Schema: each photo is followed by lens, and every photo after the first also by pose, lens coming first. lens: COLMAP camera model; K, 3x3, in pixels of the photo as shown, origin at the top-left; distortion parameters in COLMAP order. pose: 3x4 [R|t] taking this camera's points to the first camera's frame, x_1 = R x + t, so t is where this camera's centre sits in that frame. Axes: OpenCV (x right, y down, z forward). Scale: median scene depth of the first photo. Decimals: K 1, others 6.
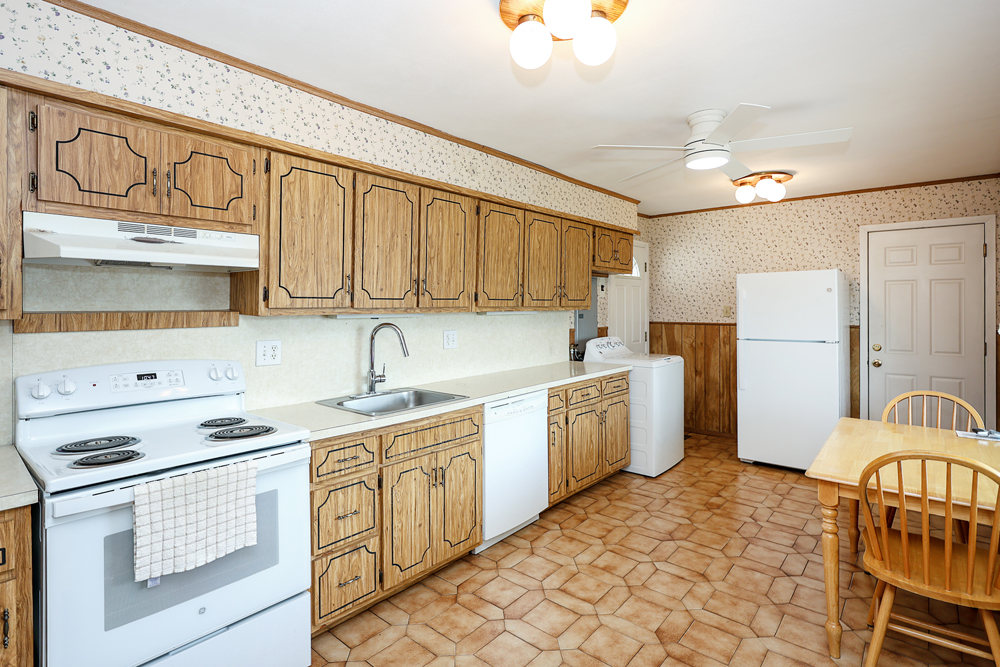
lens RADIAL K [[509.1, 0, 502.3], [0, 509.1, 306.6], [0, 0, 1]] dist [0.000030, 0.000100]
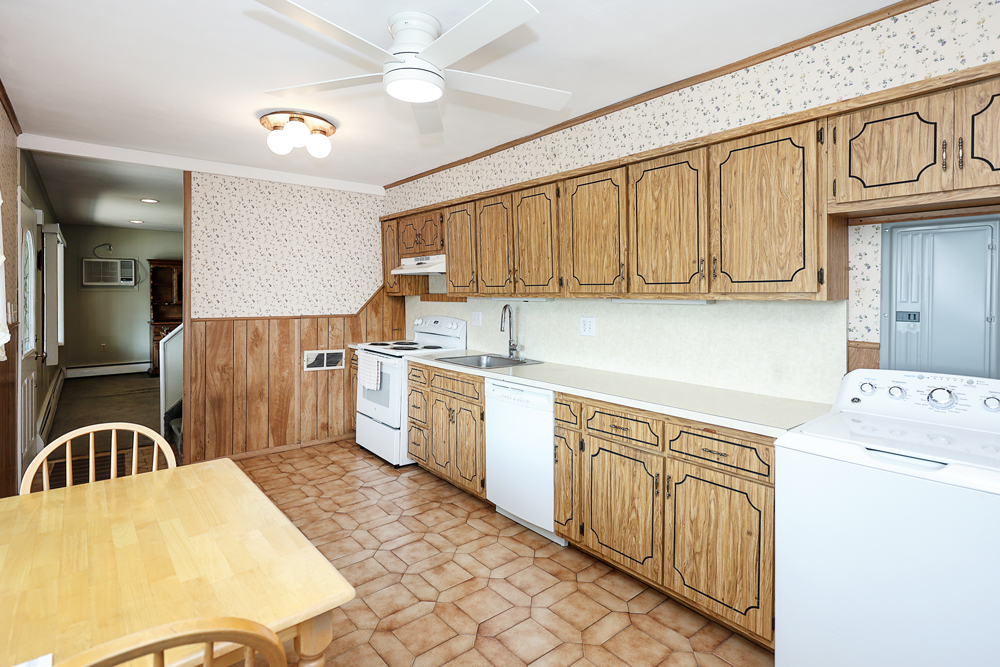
lens RADIAL K [[504.6, 0, 494.9], [0, 504.6, 294.0], [0, 0, 1]] dist [-0.002602, -0.000647]
pose [[-0.194971, 0.007048, -0.980784, 0.969327], [-0.002201, 0.999969, 0.007623, -0.004220], [0.980807, 0.003645, -0.194949, 1.126772]]
